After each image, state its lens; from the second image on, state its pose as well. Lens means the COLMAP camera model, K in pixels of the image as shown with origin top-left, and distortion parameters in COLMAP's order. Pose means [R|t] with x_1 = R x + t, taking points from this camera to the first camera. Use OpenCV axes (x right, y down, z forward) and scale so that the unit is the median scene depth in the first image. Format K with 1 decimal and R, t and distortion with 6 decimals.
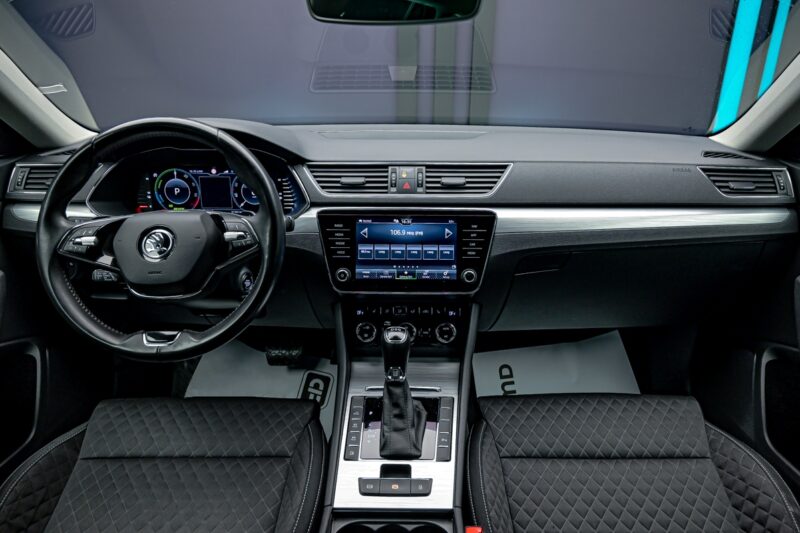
lens RADIAL K [[539.9, 0, 405.3], [0, 539.9, 279.5], [0, 0, 1]] dist [0.002503, 0.000712]
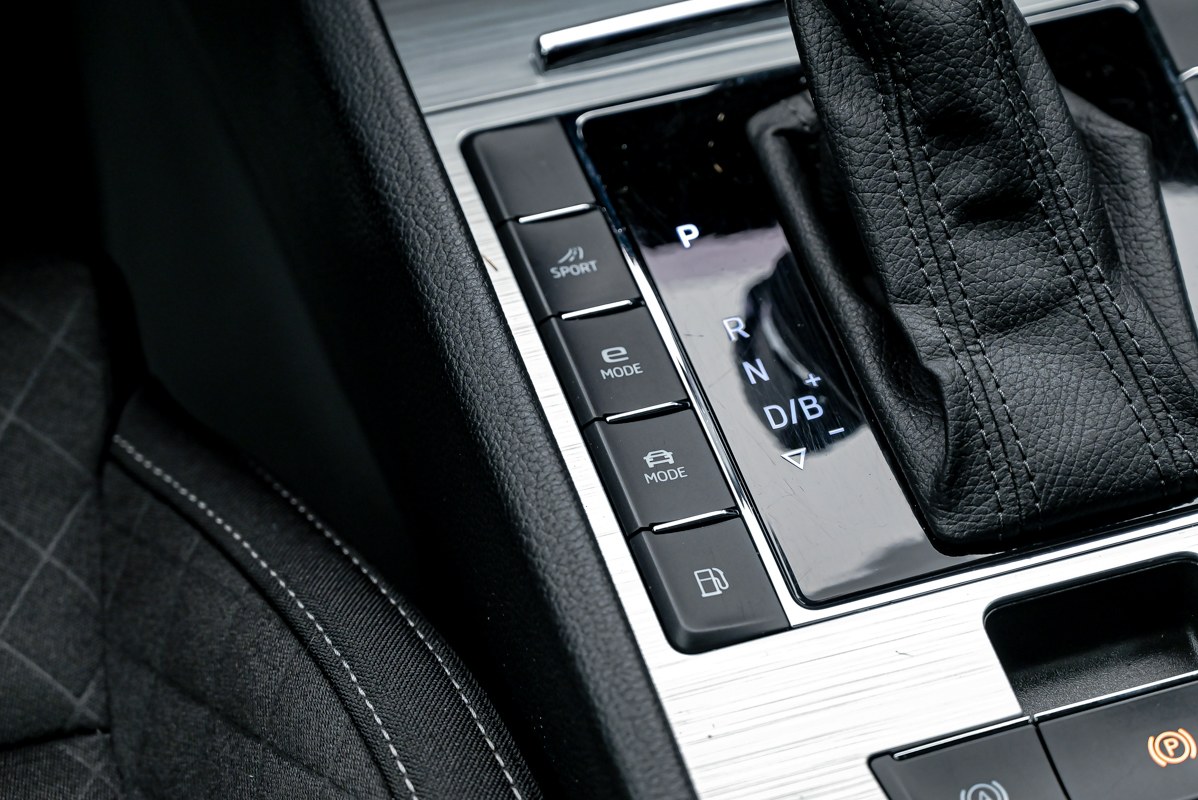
lens RADIAL K [[3209.1, 0, 599.9], [0, 3209.1, 397.6], [0, 0, 1]] dist [-0.002666, 0.000000]
pose [[0.939721, -0.238523, 0.245011, -0.250554], [0.141409, 0.923472, 0.356656, 0.020230], [-0.311331, -0.300510, 0.901535, 0.323772]]
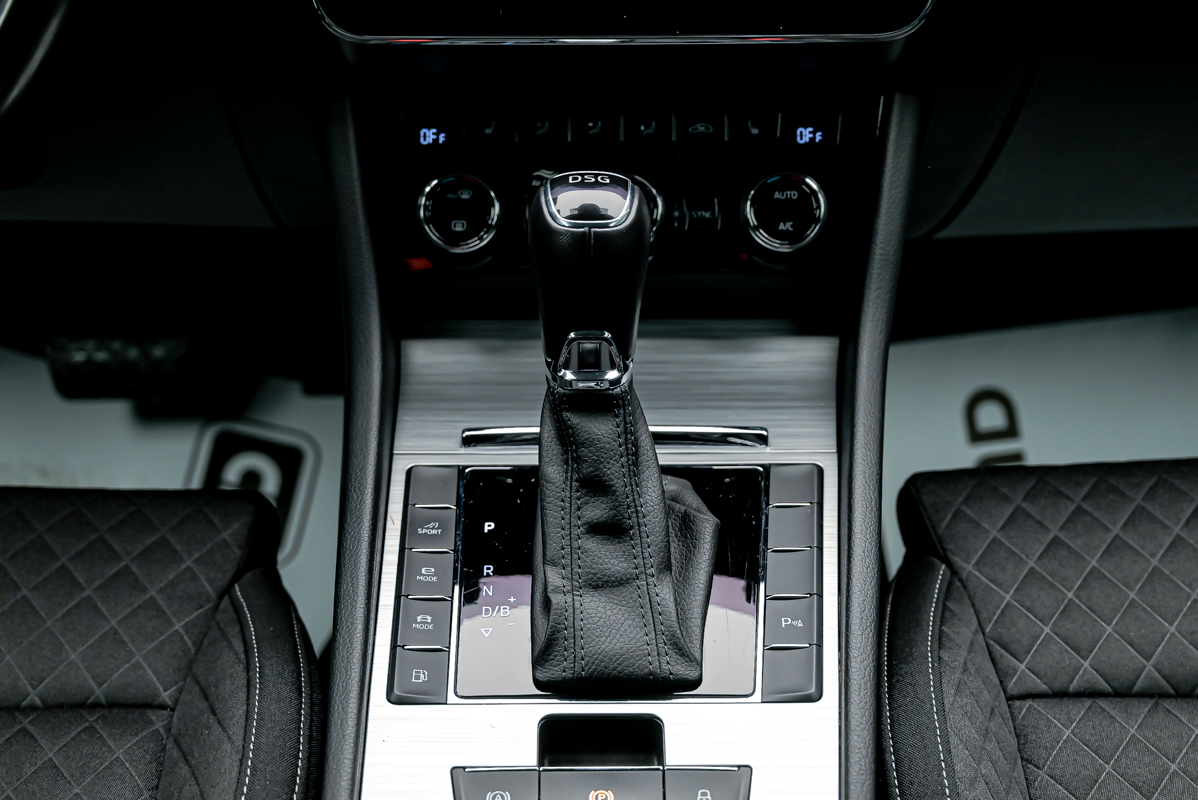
lens RADIAL K [[1998.7, 0, 595.2], [0, 1998.7, 402.3], [0, 0, 1]] dist [0.036090, 0.000000]
pose [[0.999773, -0.012967, 0.016914, -0.028332], [0.010892, 0.993017, 0.117465, 0.078969], [-0.018319, -0.117254, 0.992933, 0.093316]]
